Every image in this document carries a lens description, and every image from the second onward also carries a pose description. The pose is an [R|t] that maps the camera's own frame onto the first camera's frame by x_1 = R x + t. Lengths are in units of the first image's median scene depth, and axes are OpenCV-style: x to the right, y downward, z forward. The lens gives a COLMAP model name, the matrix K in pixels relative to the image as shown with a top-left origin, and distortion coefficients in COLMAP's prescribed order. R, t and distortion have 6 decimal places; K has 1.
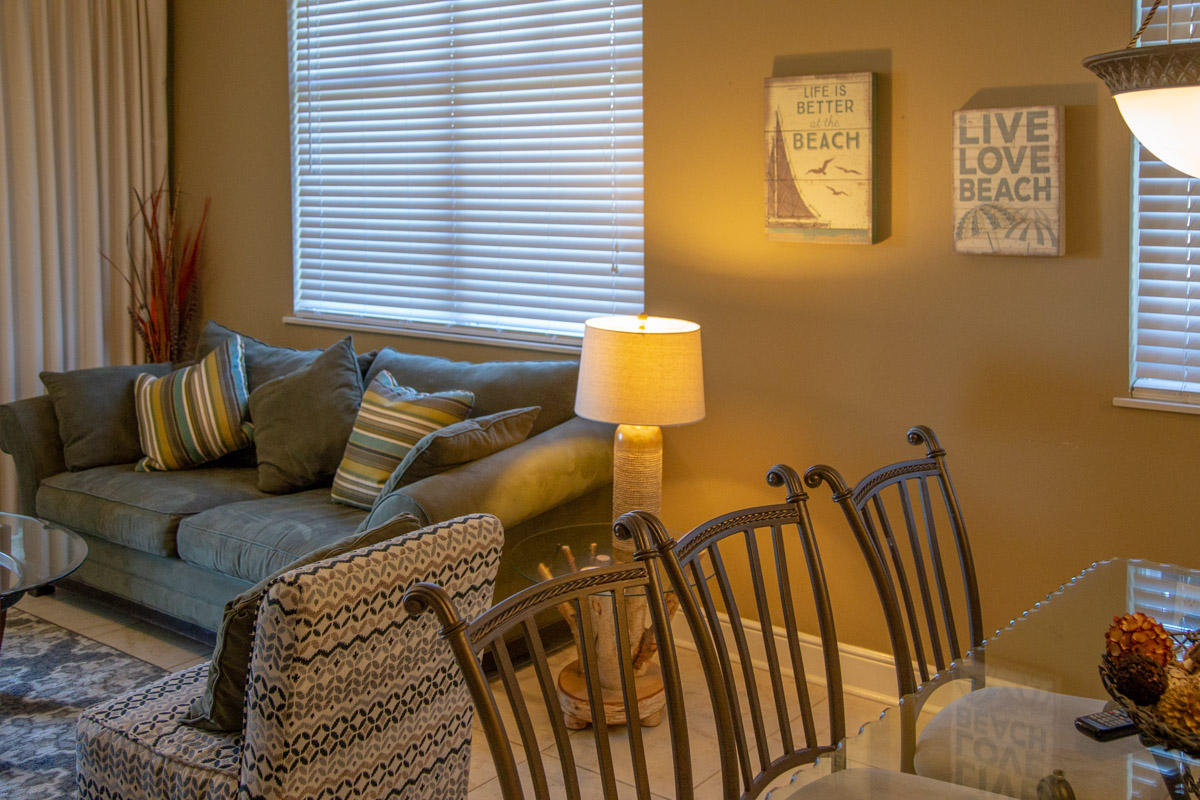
lens RADIAL K [[1278.5, 0, 576.7], [0, 1278.5, 394.0], [0, 0, 1]] dist [0.044267, 0.023283]
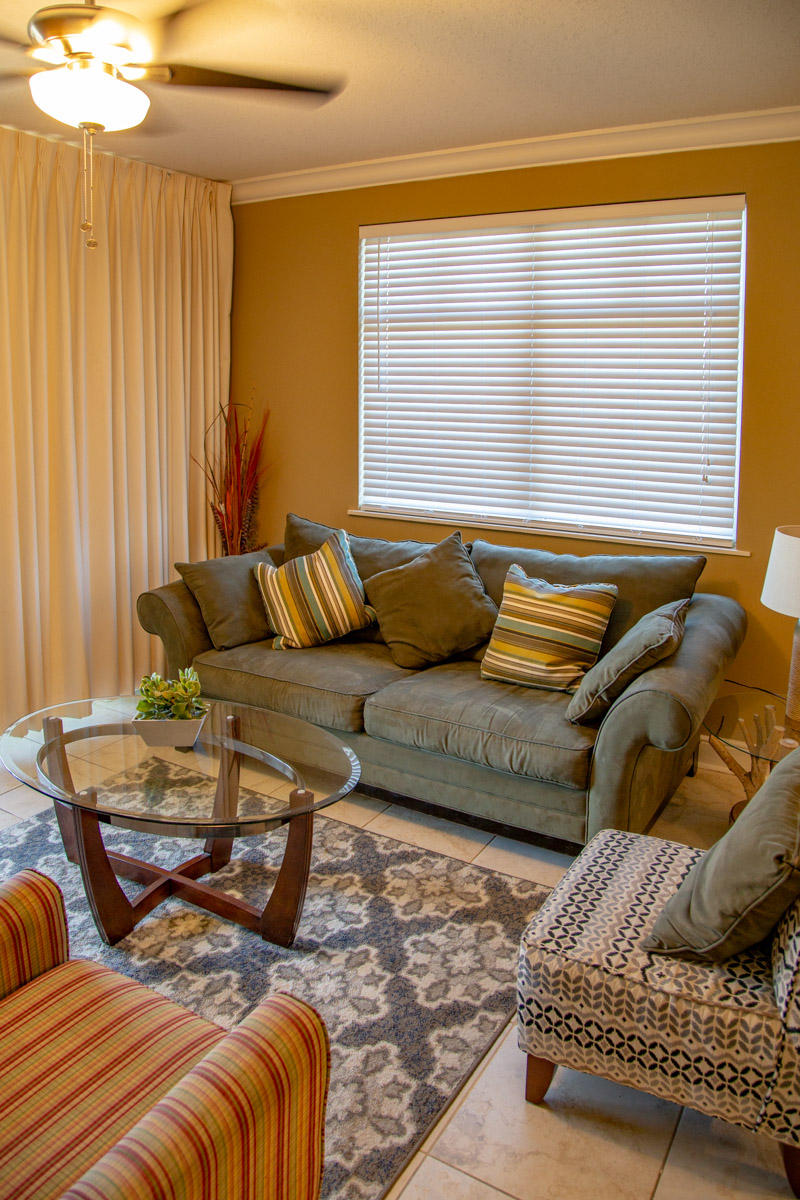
lens RADIAL K [[850.8, 0, 401.2], [0, 850.8, 586.1], [0, 0, 1]] dist [-0.099555, 0.048011]
pose [[0.988839, -0.021391, 0.147444, -0.343255], [0.011337, 0.997573, 0.068694, -0.049429], [-0.148556, -0.066255, 0.986682, 0.225092]]
